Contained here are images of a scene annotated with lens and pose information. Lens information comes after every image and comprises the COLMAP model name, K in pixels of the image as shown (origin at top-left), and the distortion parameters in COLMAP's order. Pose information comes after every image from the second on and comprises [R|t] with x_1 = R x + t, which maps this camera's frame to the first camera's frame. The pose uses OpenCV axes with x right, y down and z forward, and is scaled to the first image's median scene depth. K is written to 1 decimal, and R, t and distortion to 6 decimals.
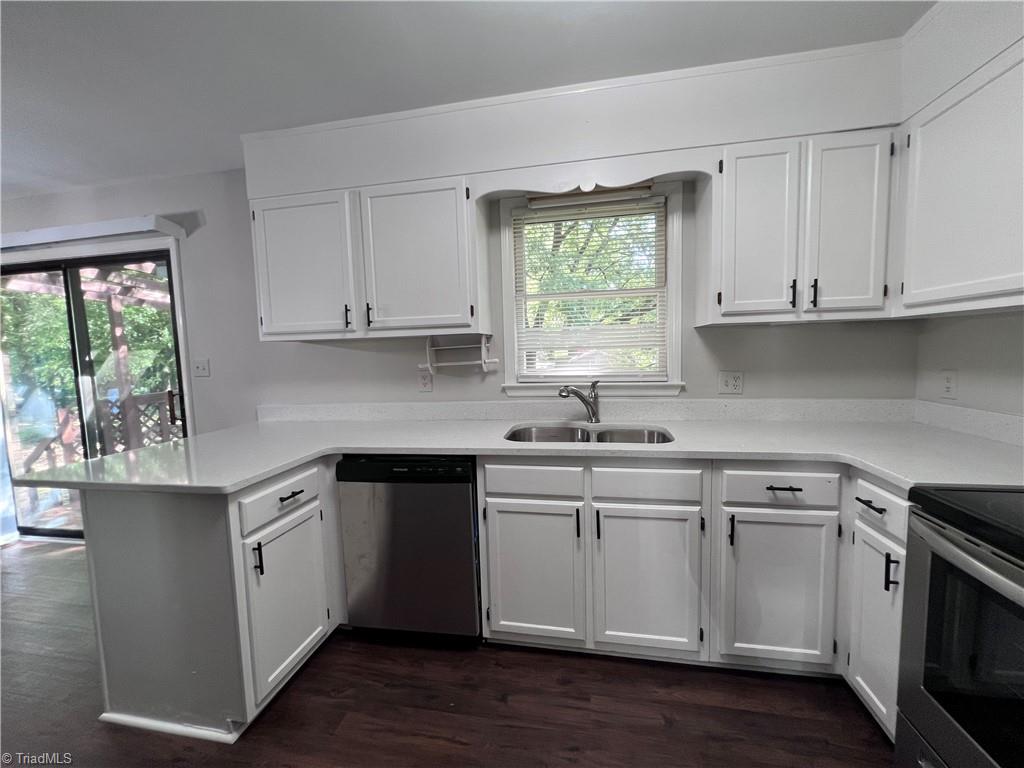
lens RADIAL K [[408.3, 0, 513.2], [0, 408.3, 381.9], [0, 0, 1]] dist [-0.003046, 0.000191]
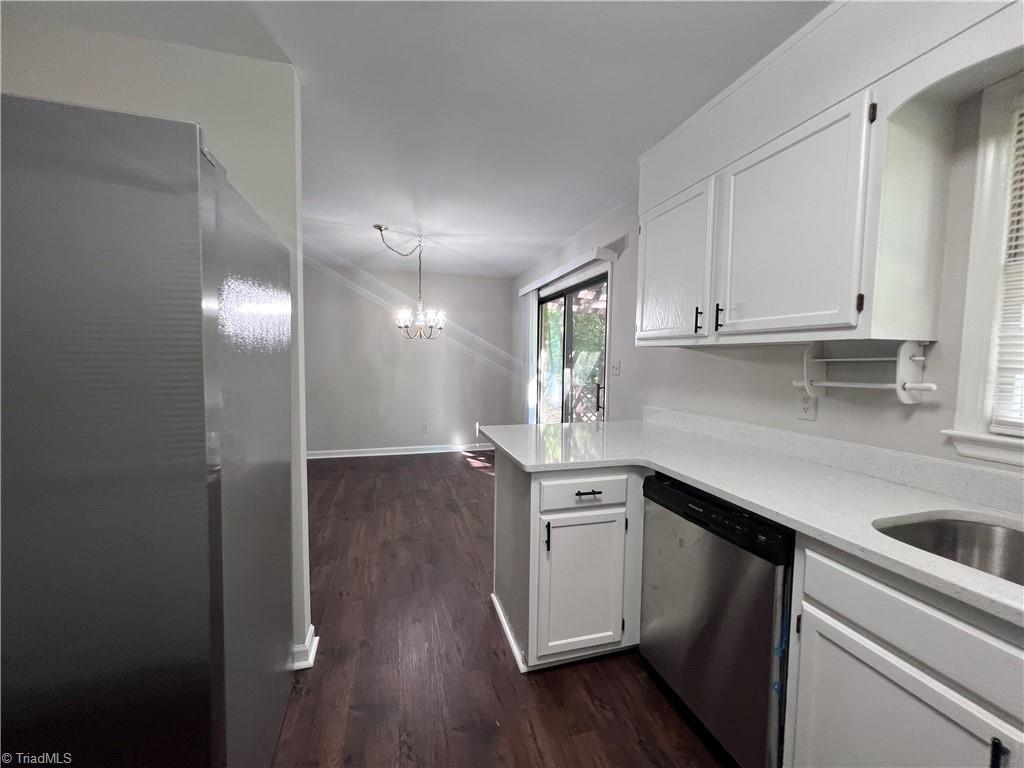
lens RADIAL K [[408.3, 0, 513.2], [0, 408.3, 381.9], [0, 0, 1]] dist [-0.003046, 0.000191]
pose [[0.450533, 0.091593, -0.888049, 0.243668], [-0.097909, 0.993792, 0.052828, -0.038904], [0.887375, 0.063148, 0.456704, 0.277207]]
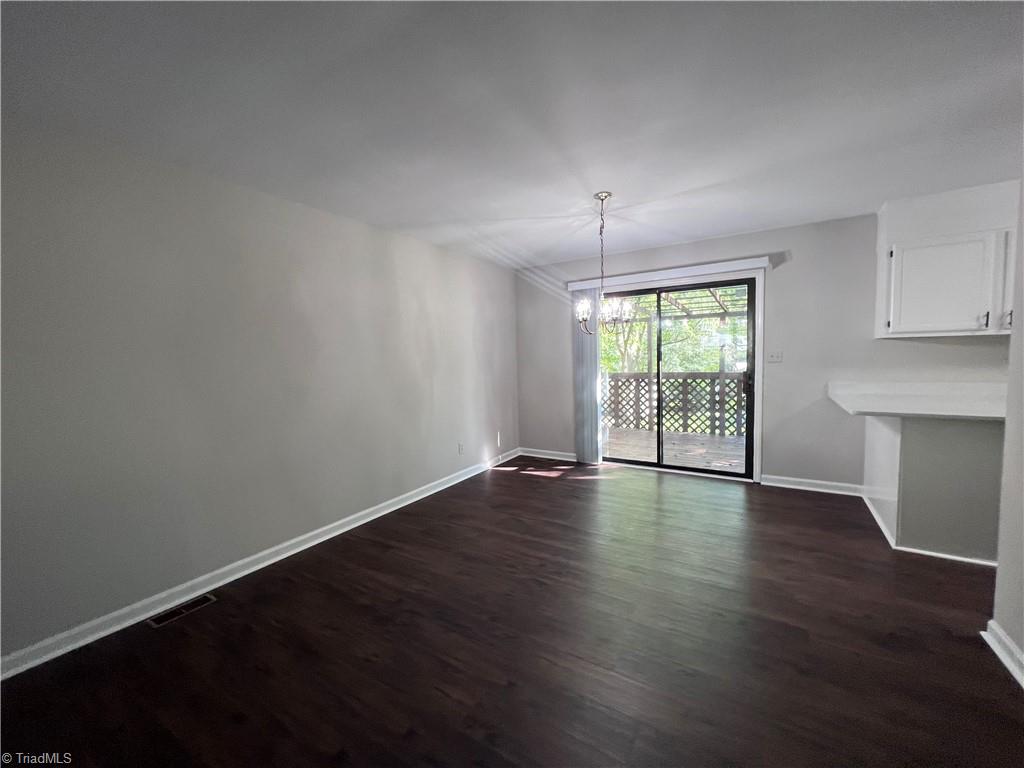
lens RADIAL K [[408.3, 0, 513.2], [0, 408.3, 381.9], [0, 0, 1]] dist [-0.003046, 0.000191]
pose [[0.931849, 0.030144, -0.361591, -1.631167], [-0.028735, 0.999544, 0.009274, 0.105735], [0.361706, 0.001748, 0.932291, -1.064408]]
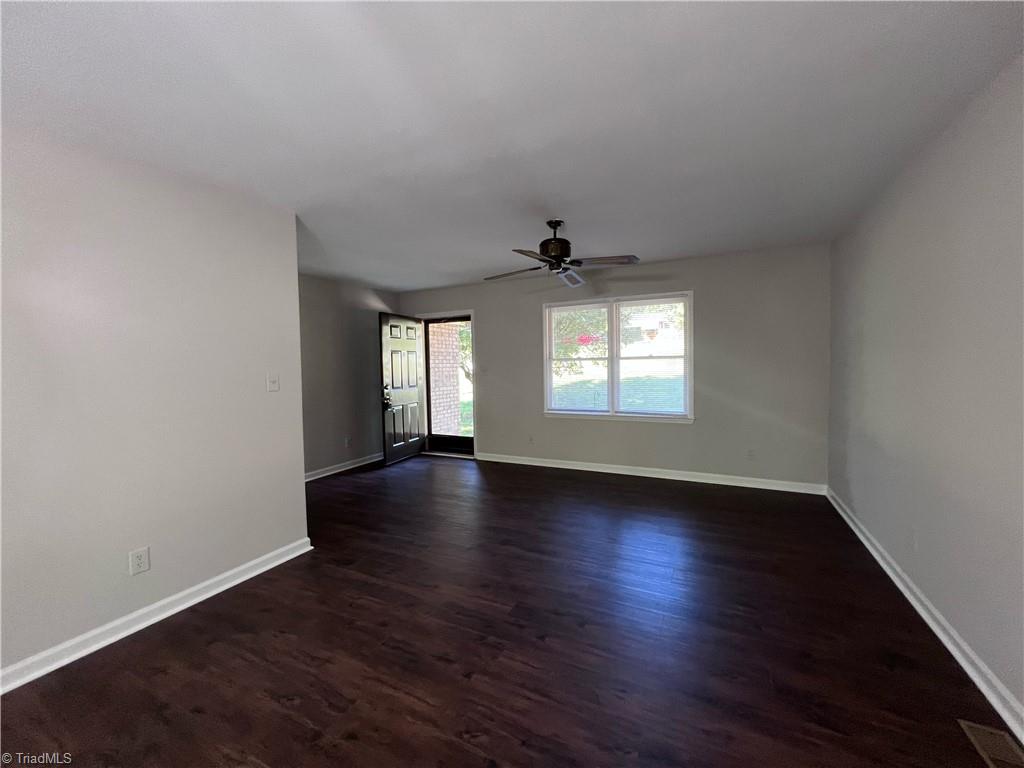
lens RADIAL K [[408.3, 0, 513.2], [0, 408.3, 381.9], [0, 0, 1]] dist [-0.003046, 0.000191]
pose [[-0.961289, 0.034970, 0.273315, -2.351306], [0.066705, 0.991944, 0.107694, -0.002459], [-0.267347, 0.121757, -0.955877, 0.622692]]
